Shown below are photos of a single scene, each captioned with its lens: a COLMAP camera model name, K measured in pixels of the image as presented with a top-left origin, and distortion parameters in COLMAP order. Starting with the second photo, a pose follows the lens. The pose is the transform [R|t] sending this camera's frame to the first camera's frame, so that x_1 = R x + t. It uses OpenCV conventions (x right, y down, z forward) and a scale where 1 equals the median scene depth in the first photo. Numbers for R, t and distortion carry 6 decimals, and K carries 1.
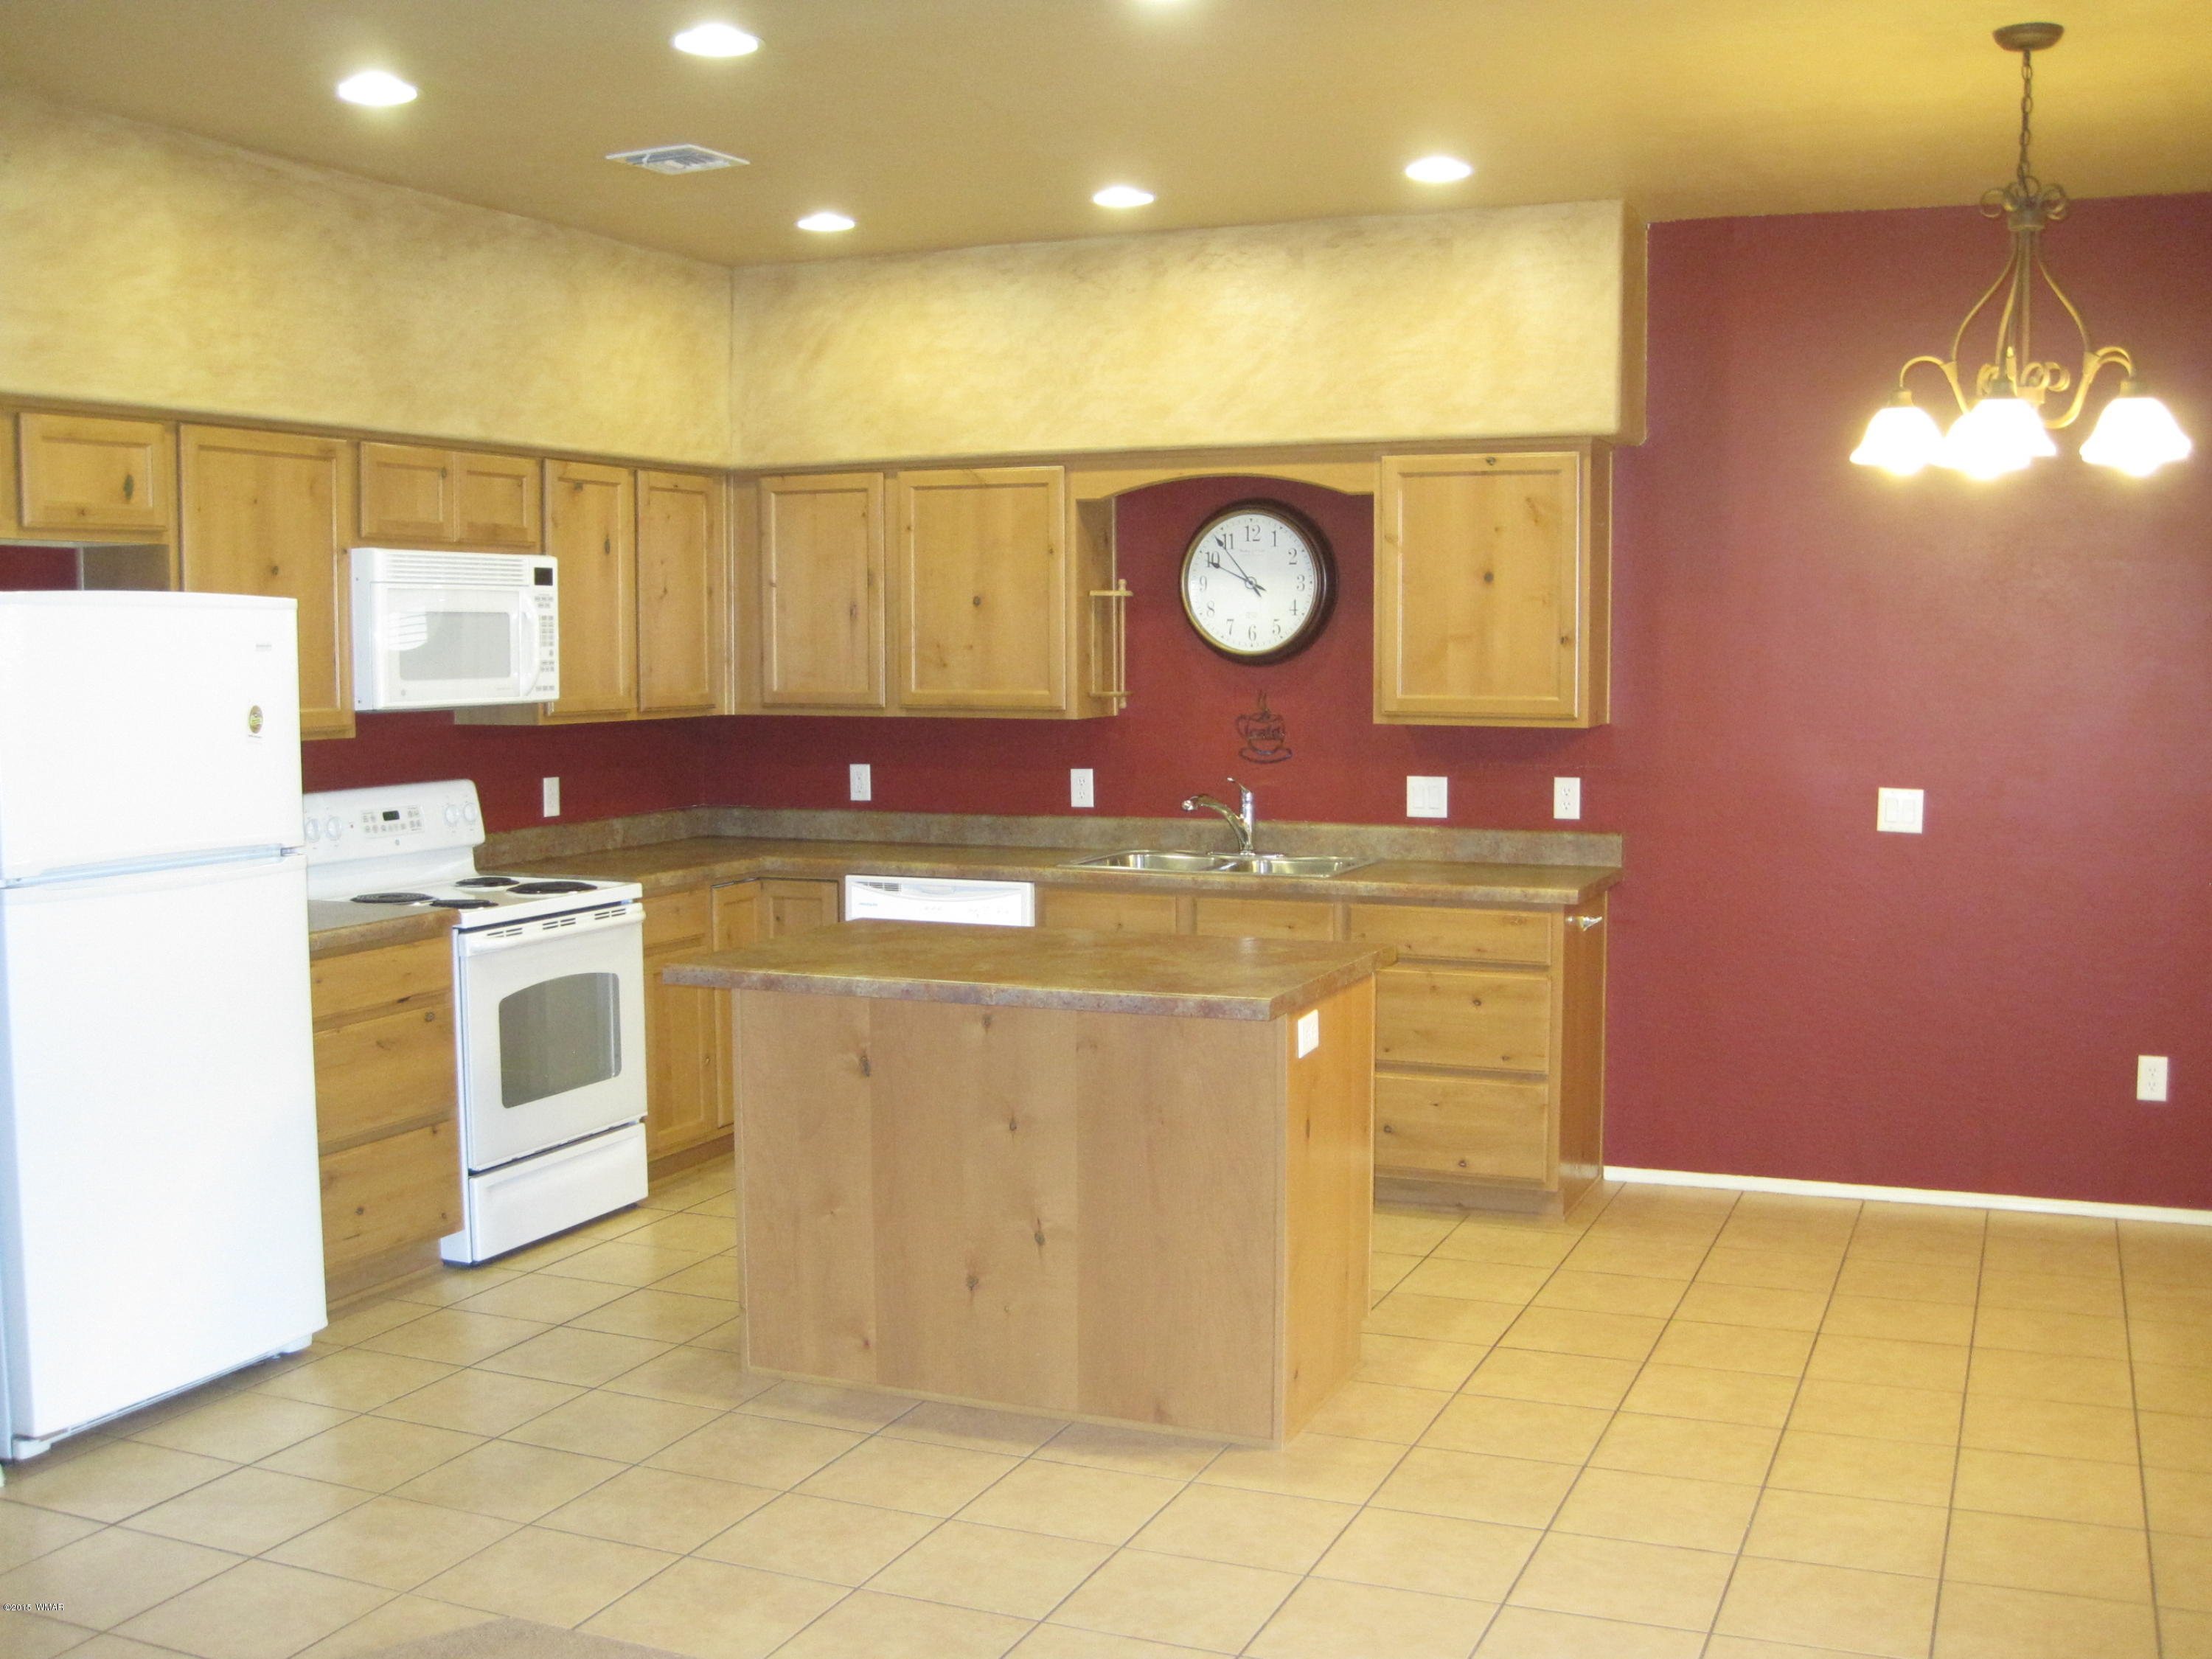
lens RADIAL K [[2276.2, 0, 1092.8], [0, 2276.2, 828.6], [0, 0, 1]] dist [-0.186925, 0.153257]
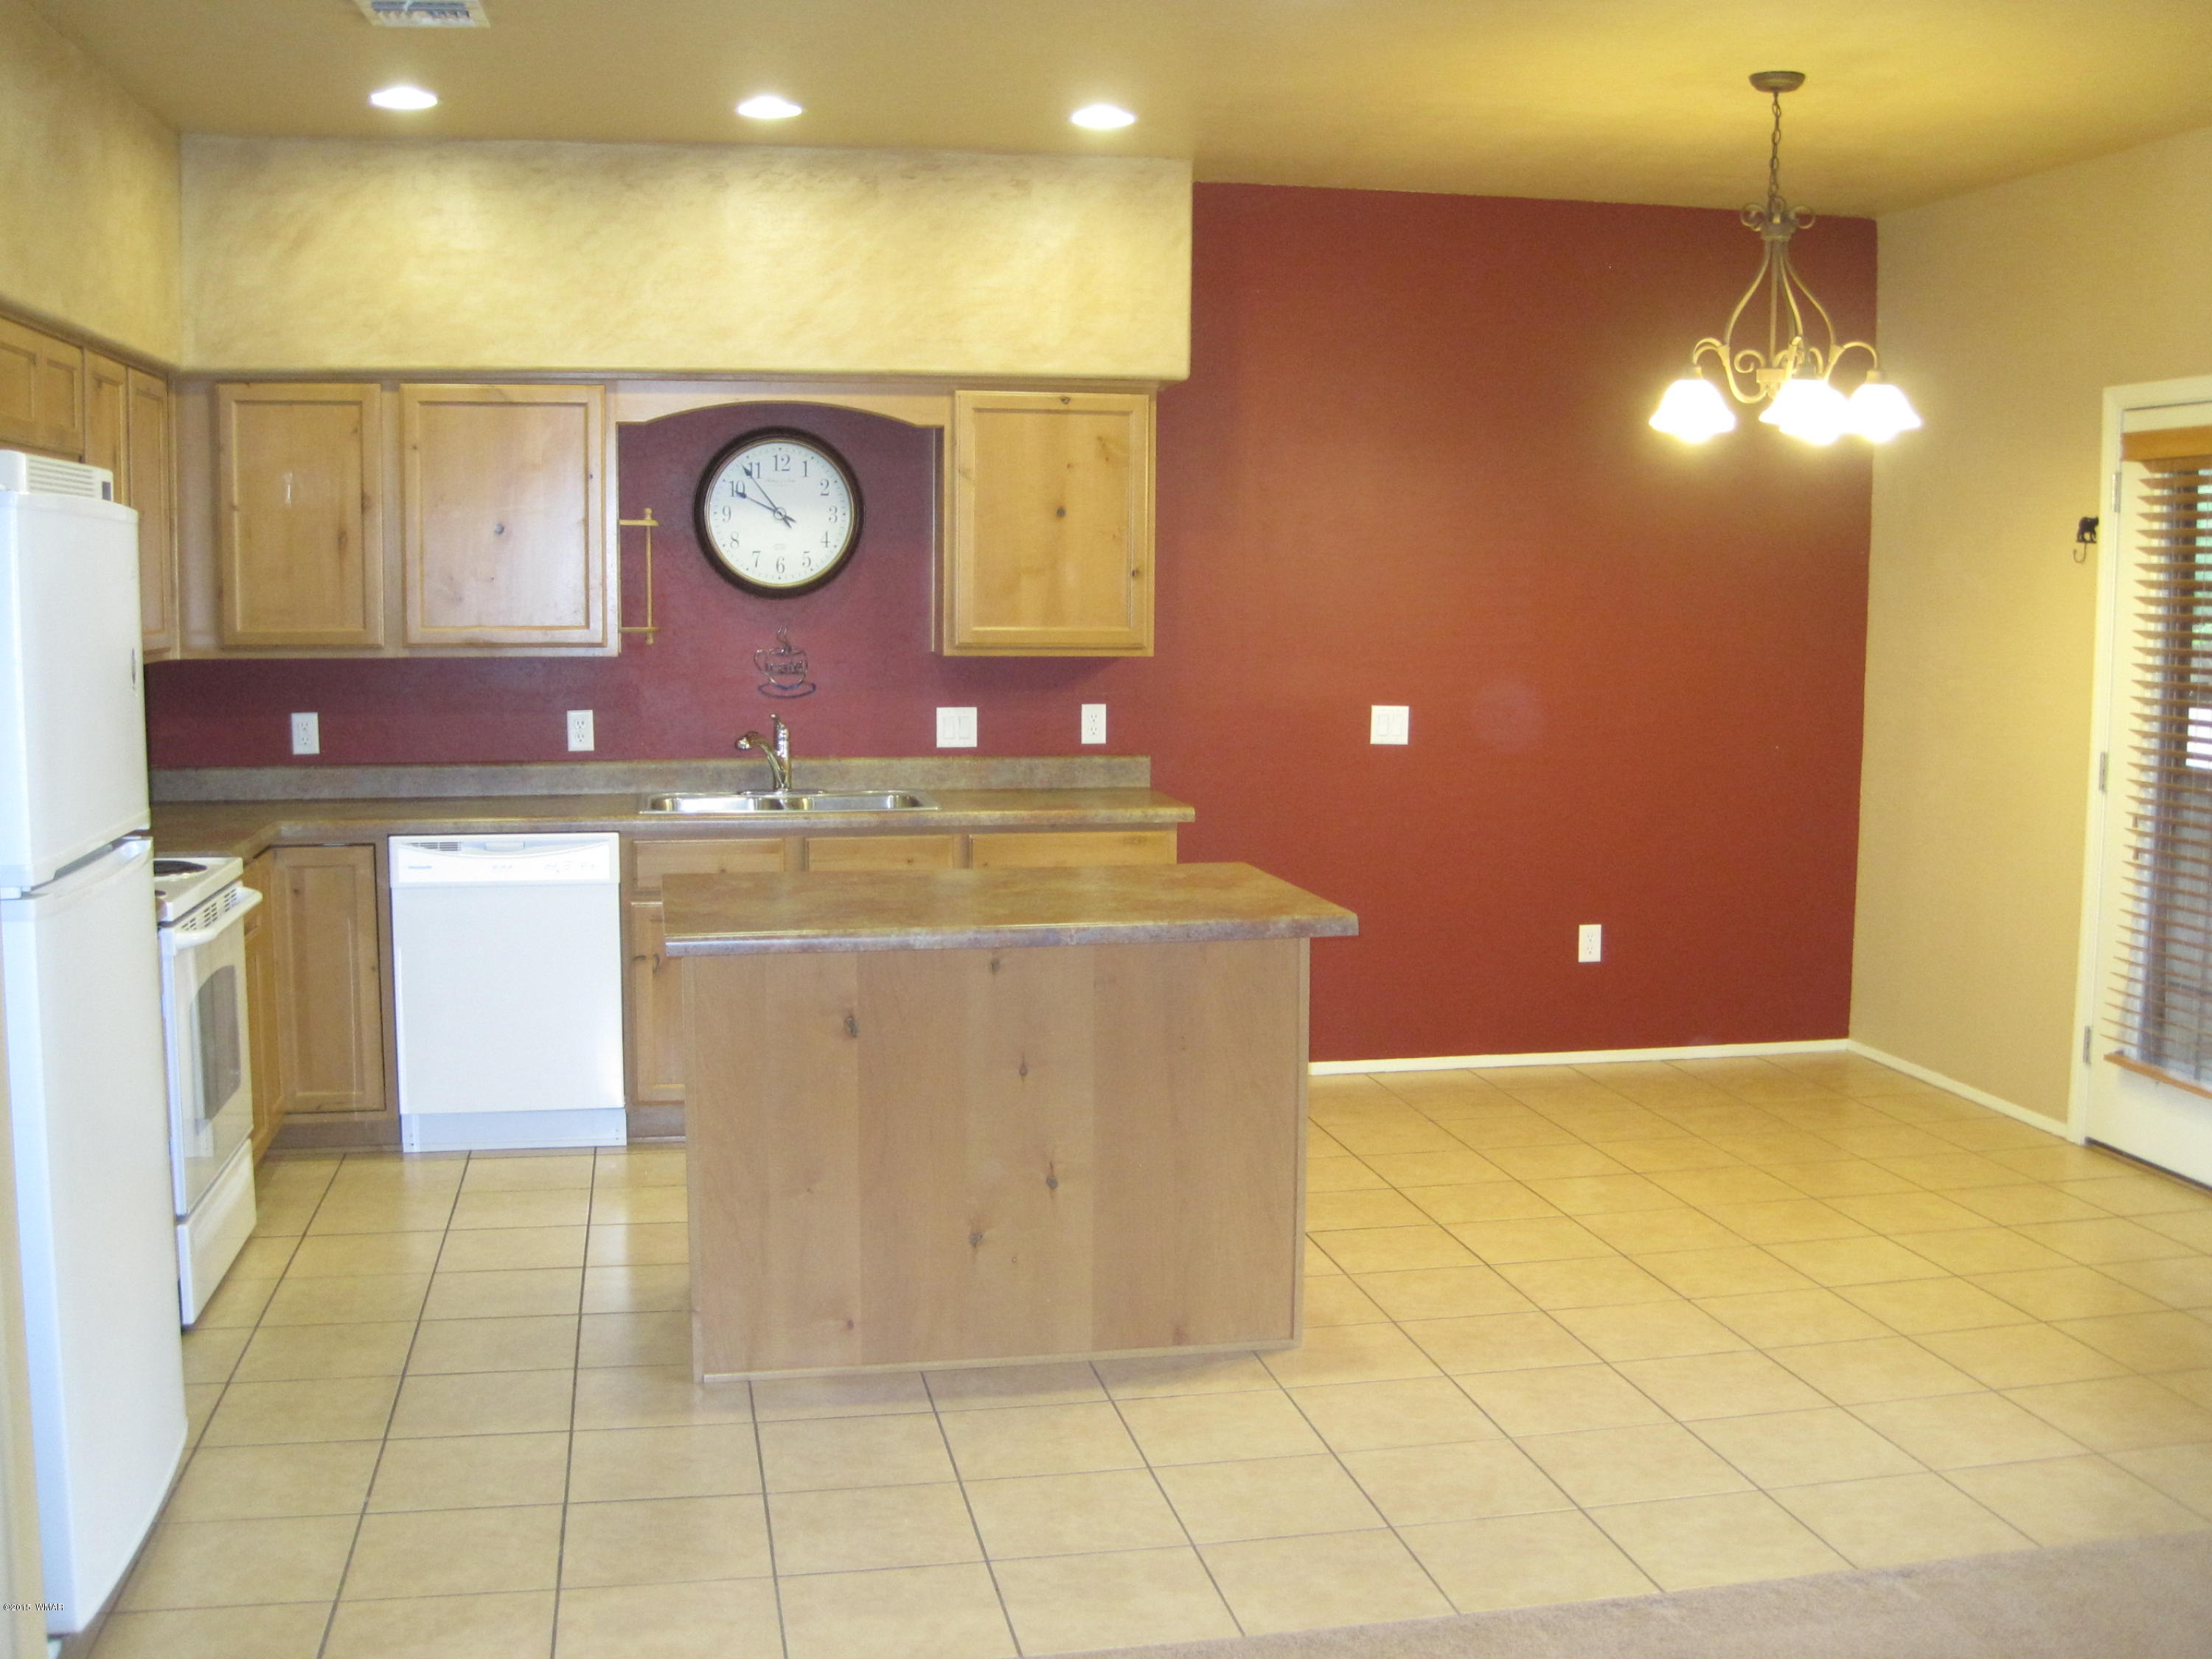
lens RADIAL K [[2276.2, 0, 1092.8], [0, 2276.2, 828.6], [0, 0, 1]] dist [-0.186925, 0.153257]
pose [[0.827538, -0.054668, 0.558742, -0.387658], [0.038400, 0.998429, 0.040814, -0.008152], [-0.560095, -0.012319, 0.828336, 0.124885]]
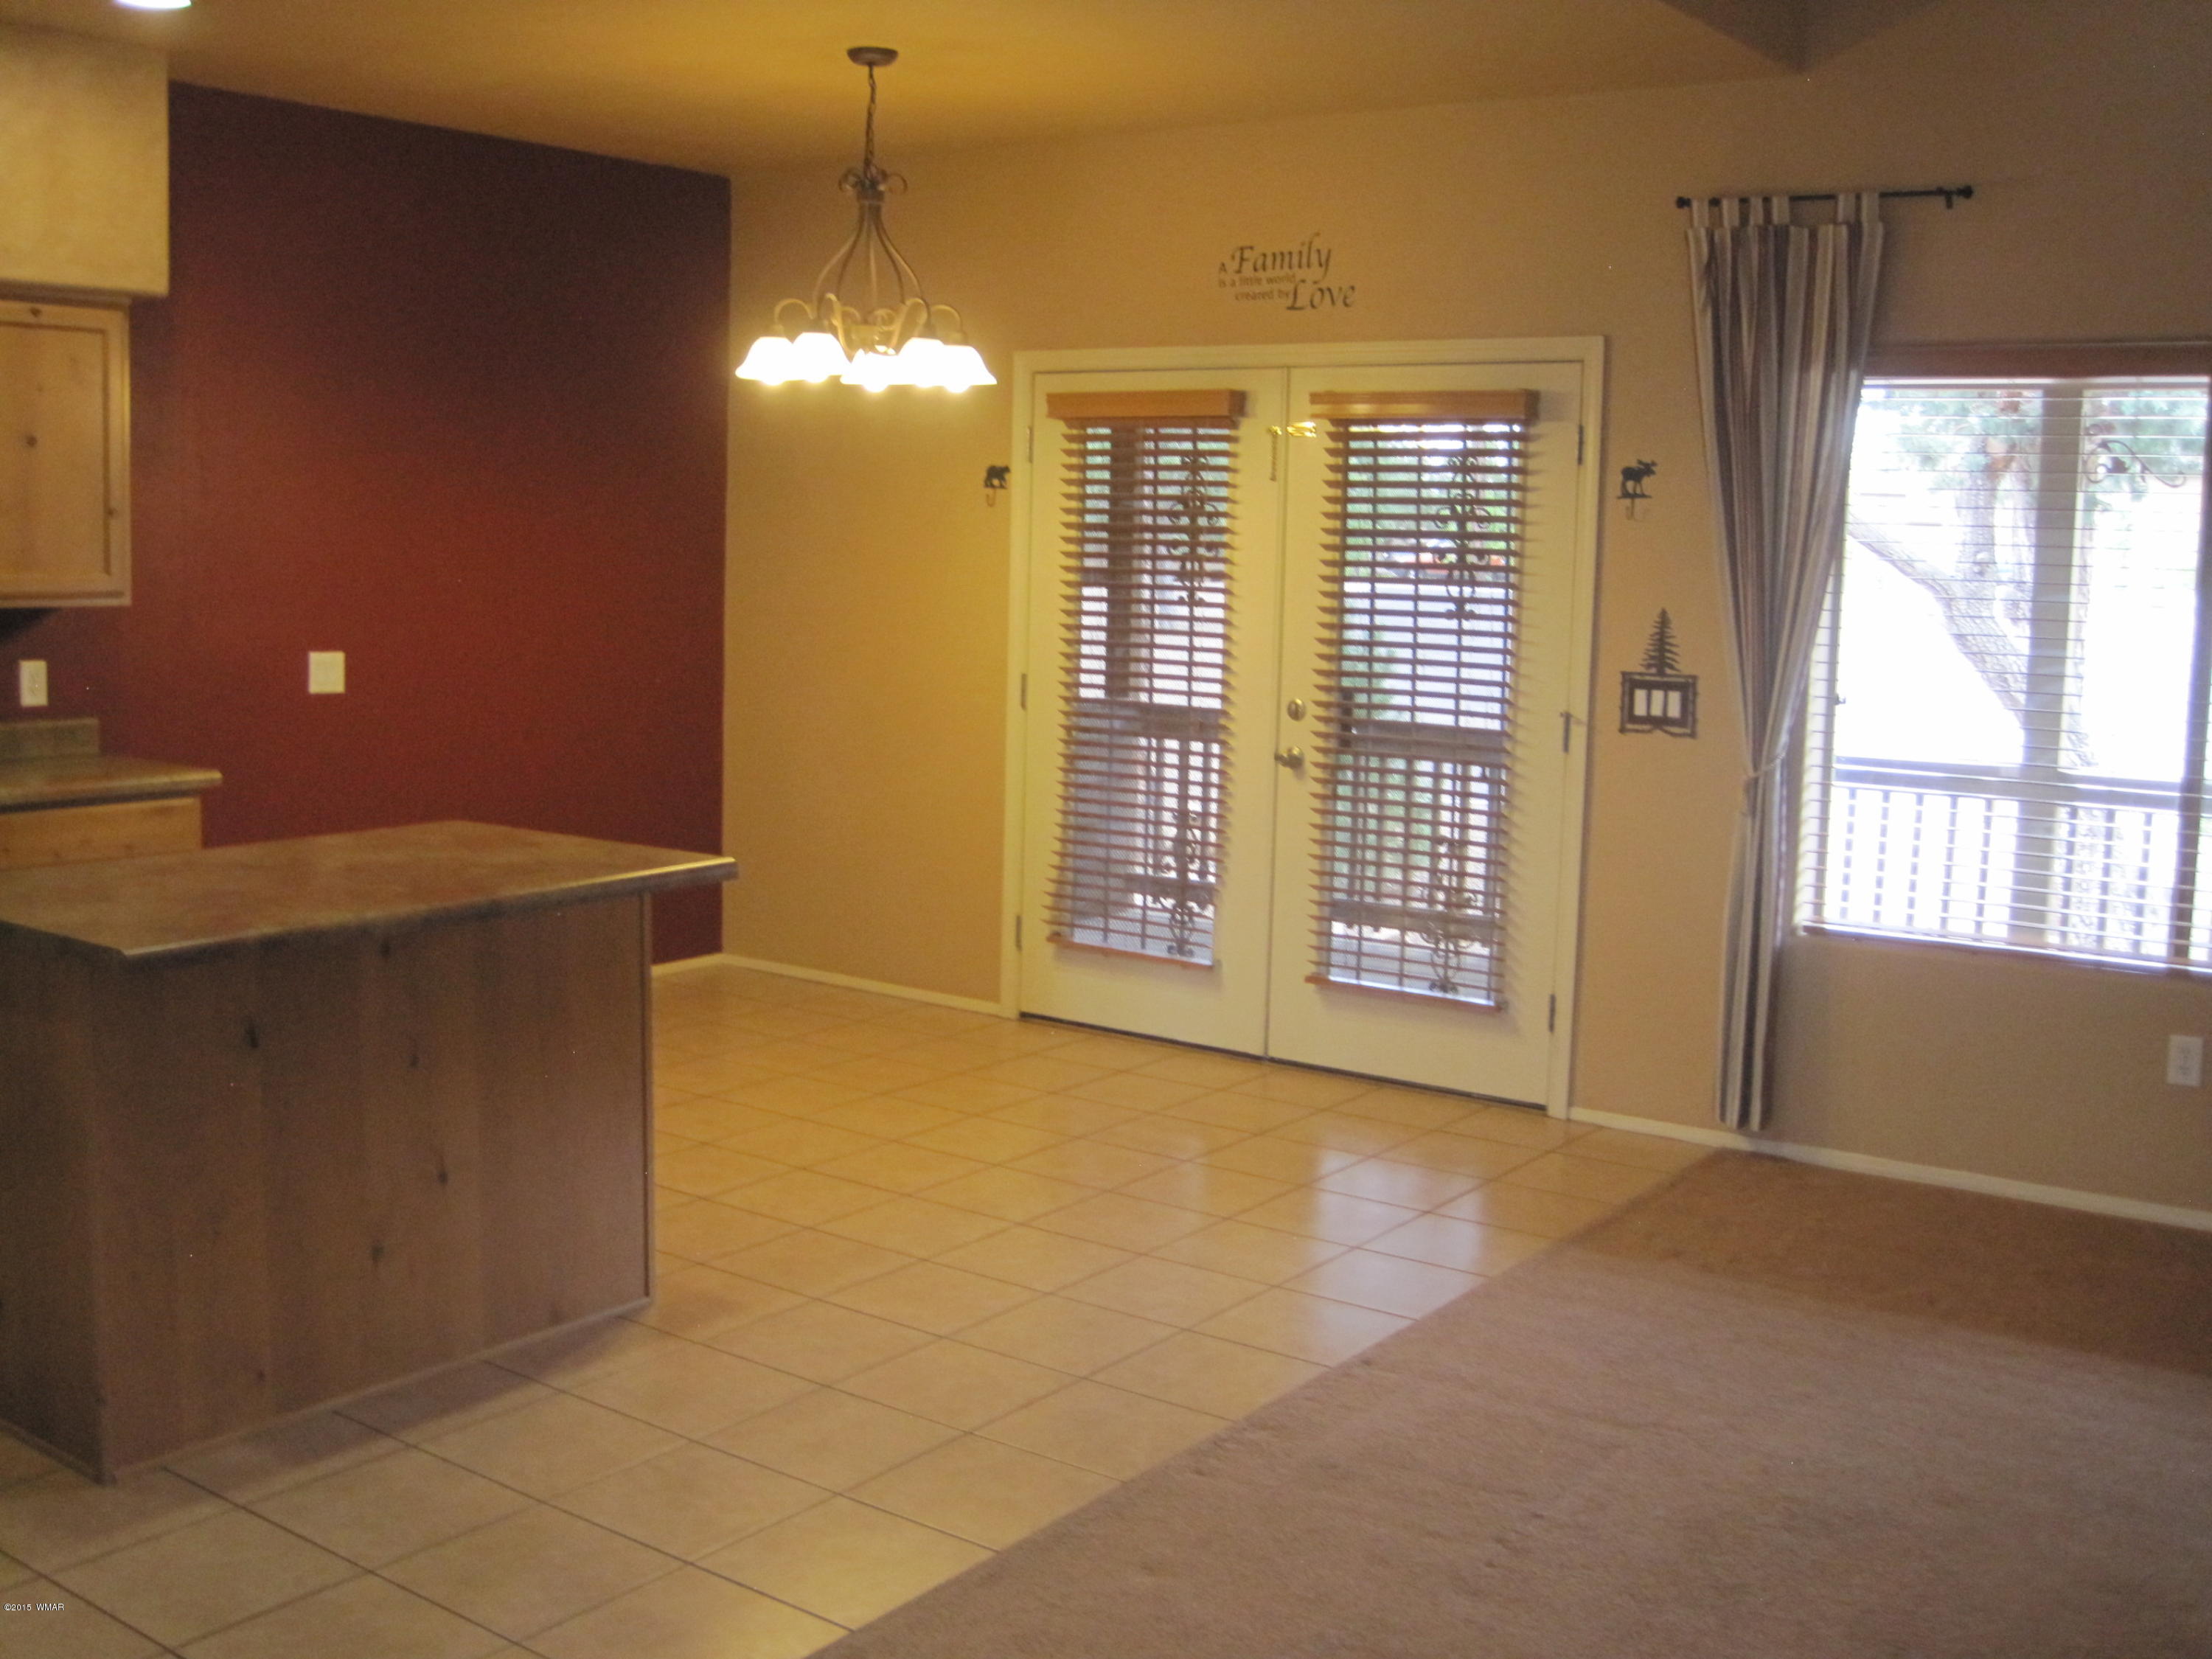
lens RADIAL K [[2276.2, 0, 1092.8], [0, 2276.2, 828.6], [0, 0, 1]] dist [-0.186925, 0.153257]
pose [[0.222381, -0.116384, 0.967988, -0.573554], [0.055698, 0.992745, 0.106565, -0.026464], [-0.973368, 0.030217, 0.227250, 0.380662]]
